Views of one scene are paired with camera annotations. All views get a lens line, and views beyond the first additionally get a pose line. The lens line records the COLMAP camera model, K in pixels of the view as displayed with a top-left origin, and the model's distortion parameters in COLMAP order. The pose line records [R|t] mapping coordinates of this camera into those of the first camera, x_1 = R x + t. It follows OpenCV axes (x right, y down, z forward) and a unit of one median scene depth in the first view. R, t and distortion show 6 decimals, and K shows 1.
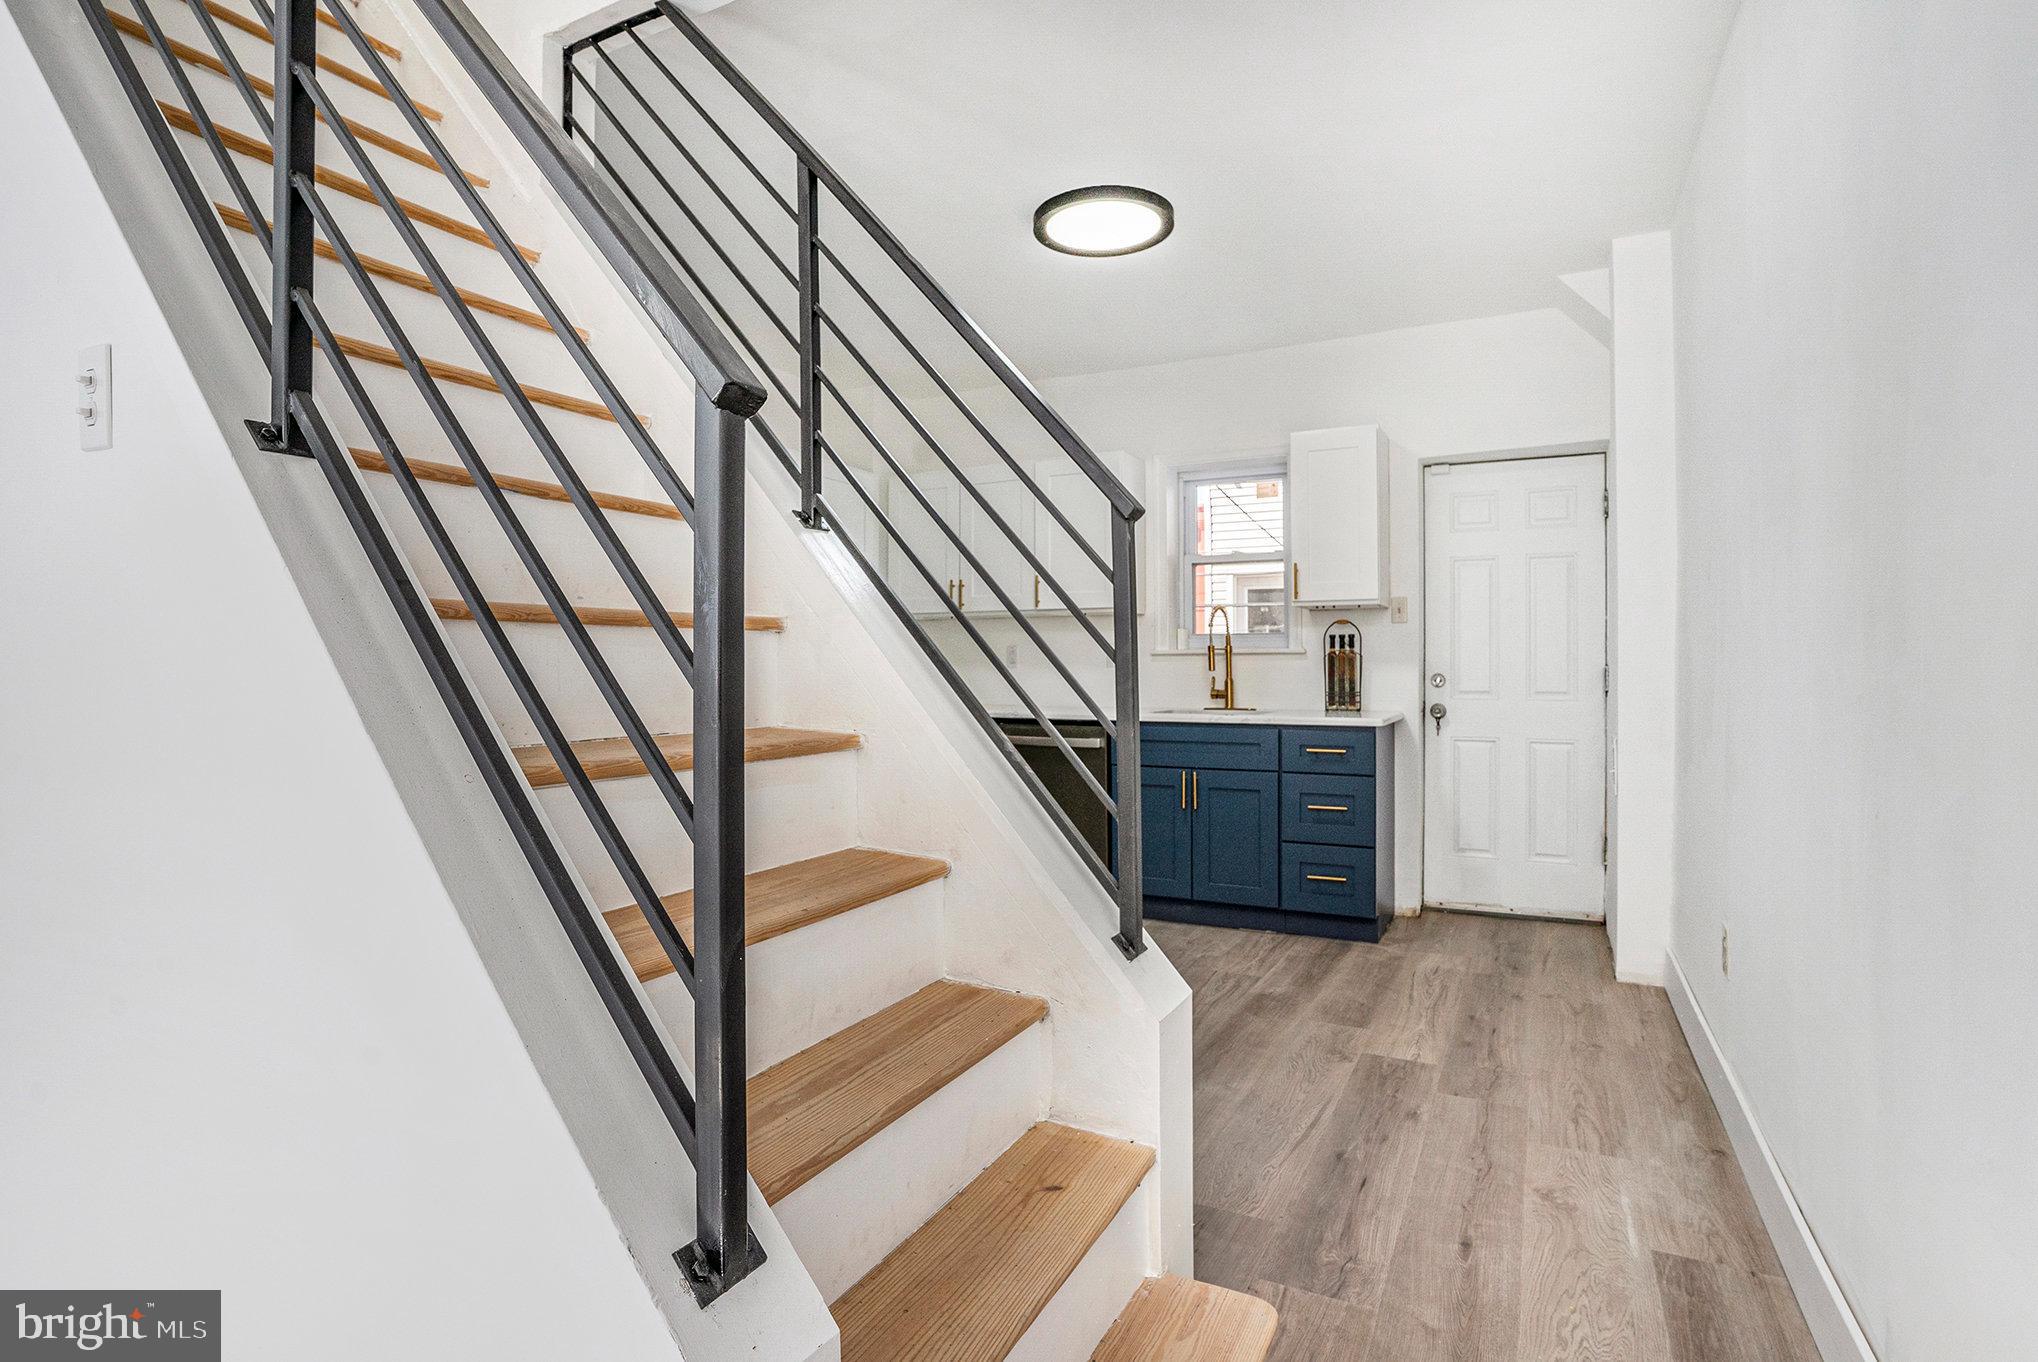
lens RADIAL K [[1028.7, 0, 1026.3], [0, 1028.7, 665.5], [0, 0, 1]] dist [-0.063160, 0.024954]
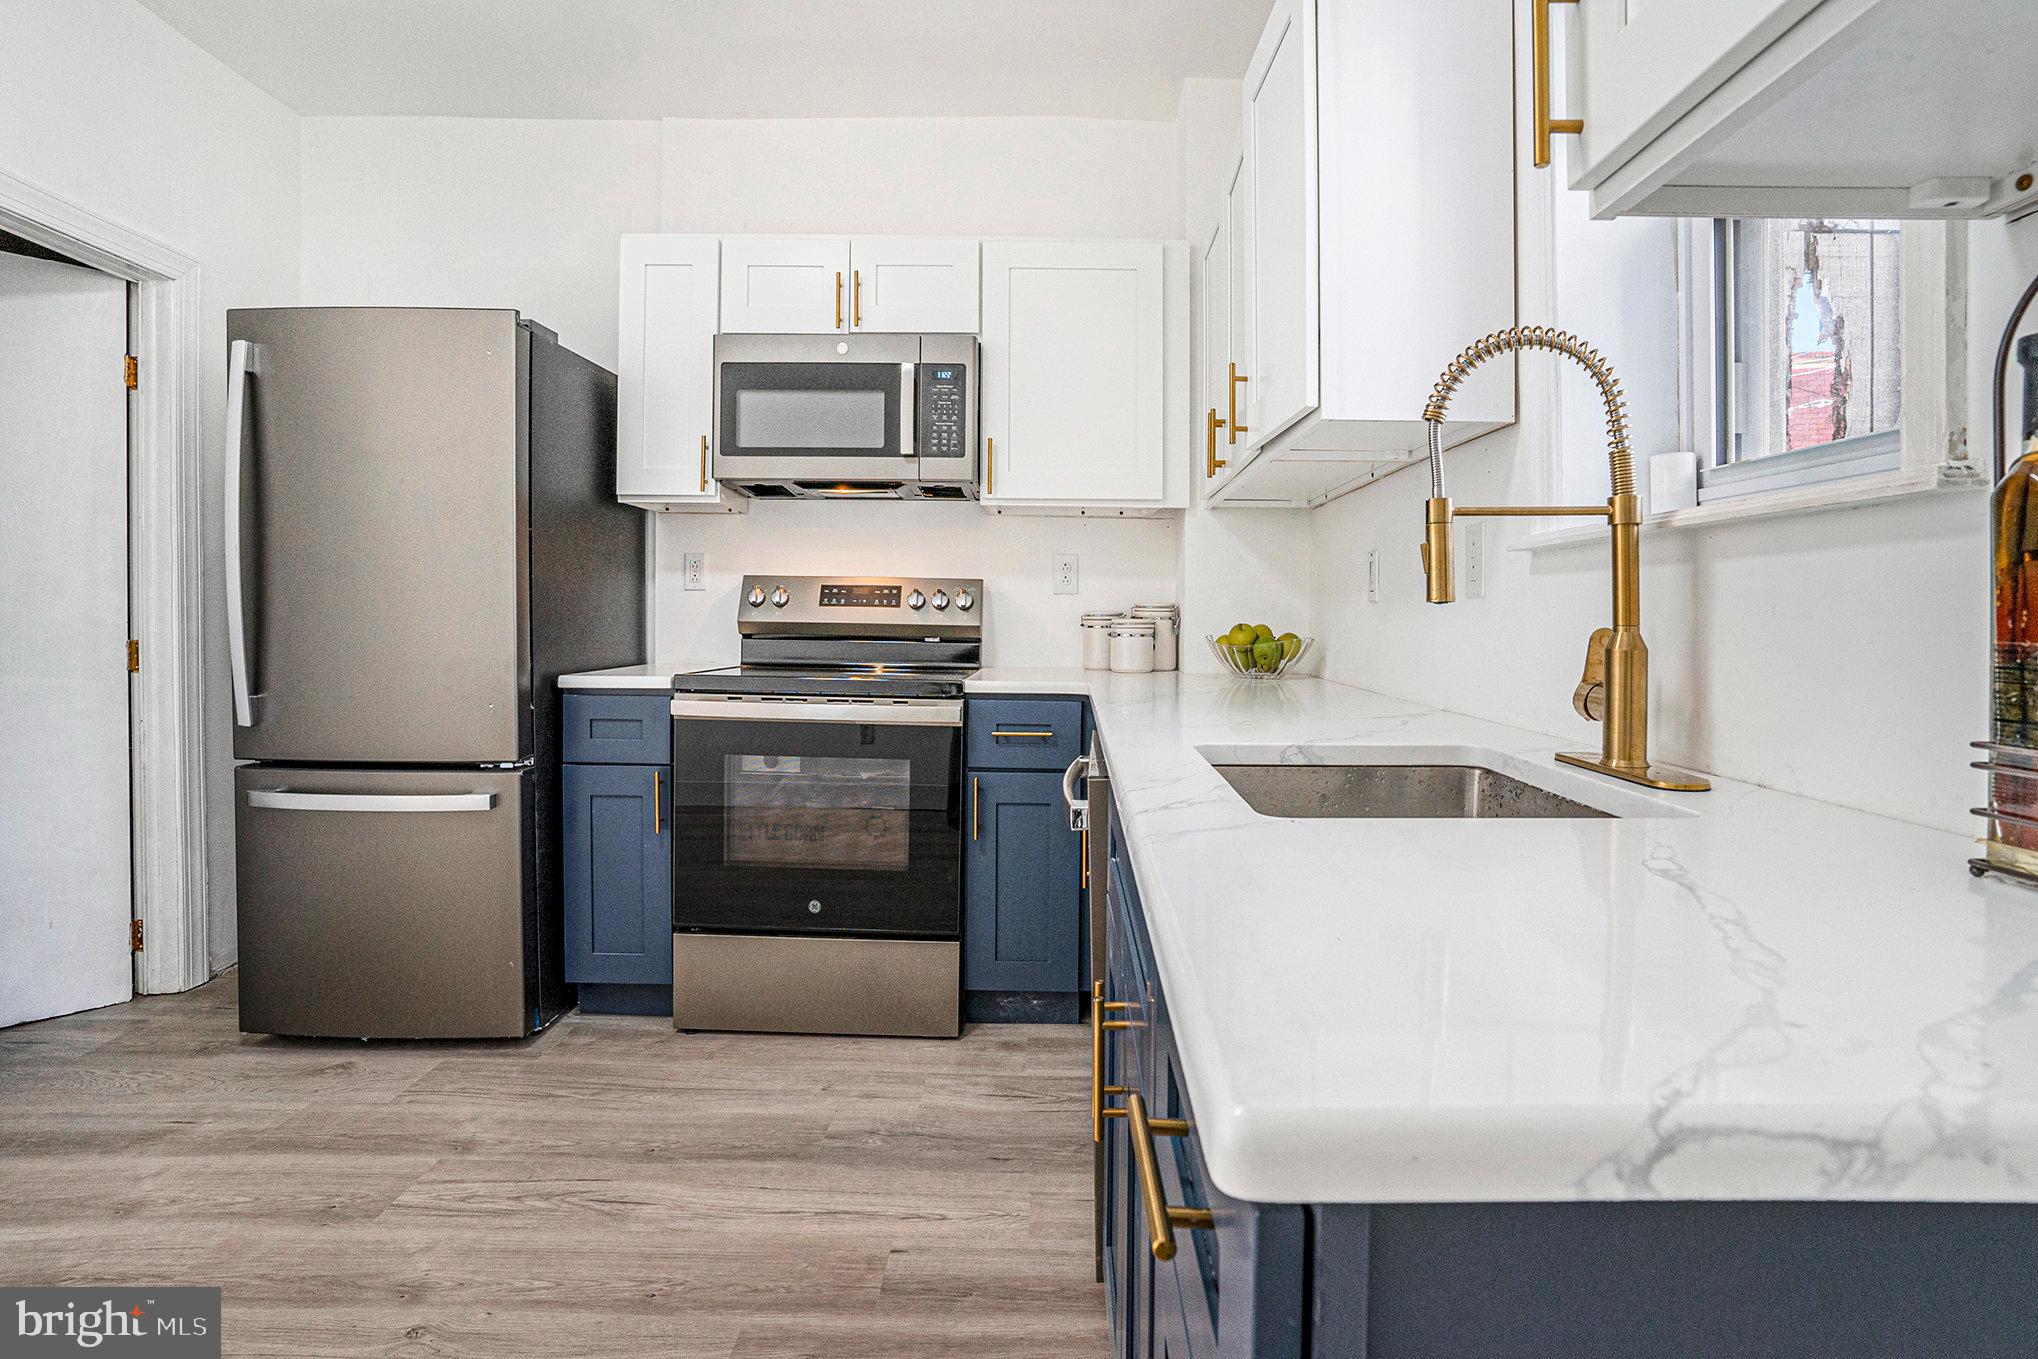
lens RADIAL K [[1028.7, 0, 1071.2], [0, 1028.7, 619.7], [0, 0, 1]] dist [-0.063160, 0.024954]
pose [[0.462369, 0.006636, -0.886663, 0.380458], [-0.004950, 0.999976, 0.004902, 0.009437], [0.886674, 0.002122, 0.462391, 0.866047]]
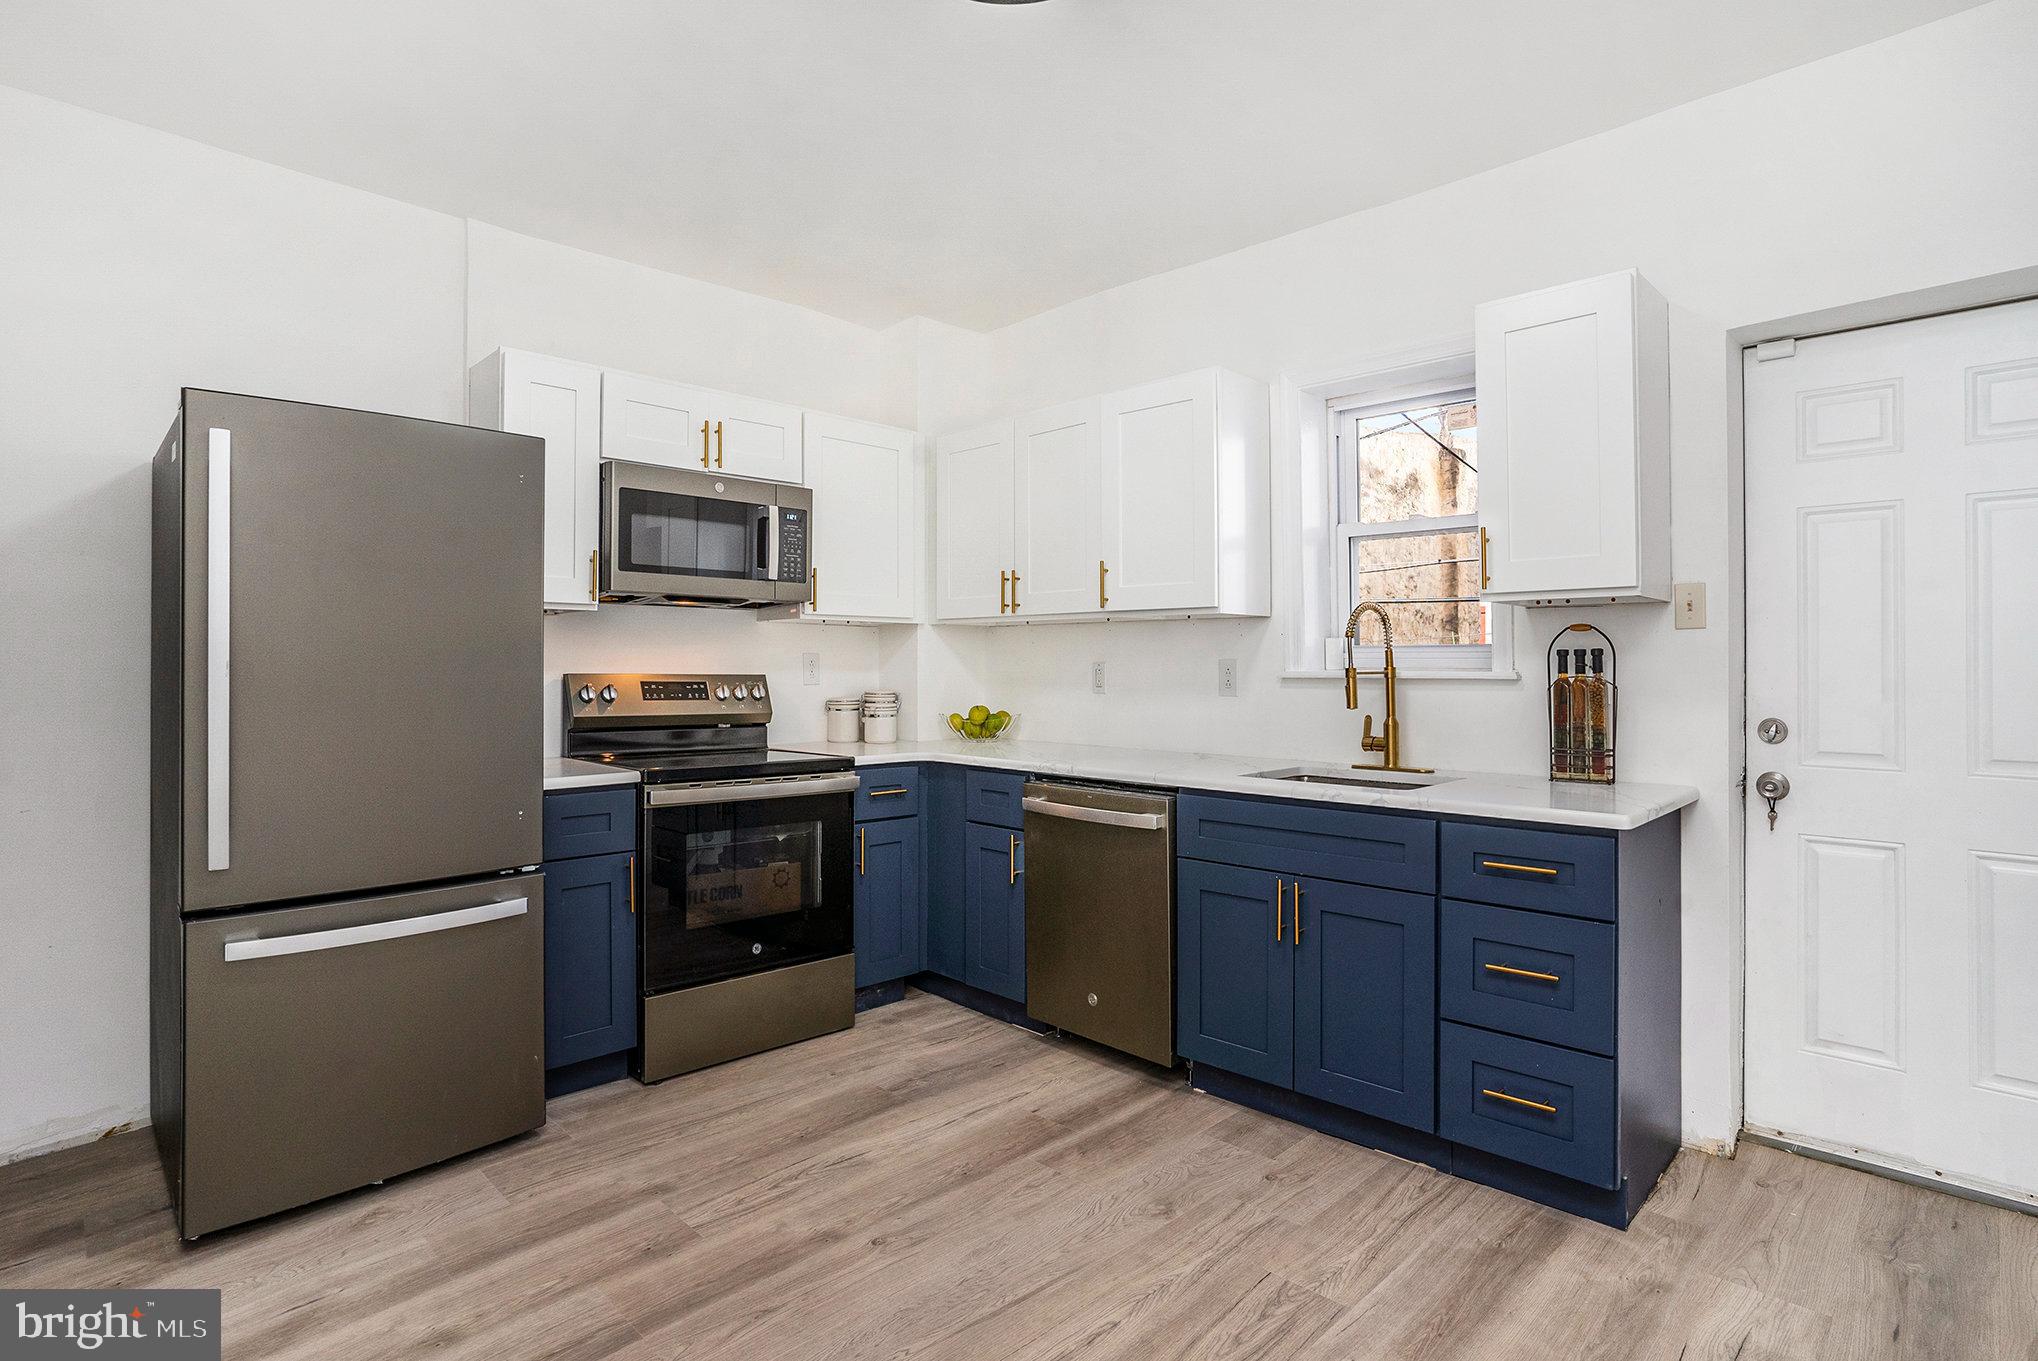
lens RADIAL K [[1028.7, 0, 1004.2], [0, 1028.7, 651.8], [0, 0, 1]] dist [-0.063160, 0.024954]
pose [[0.949816, -0.005035, -0.312767, 0.188185], [0.002434, 0.999959, -0.008706, -0.026091], [0.312798, 0.007508, 0.949790, 0.374024]]
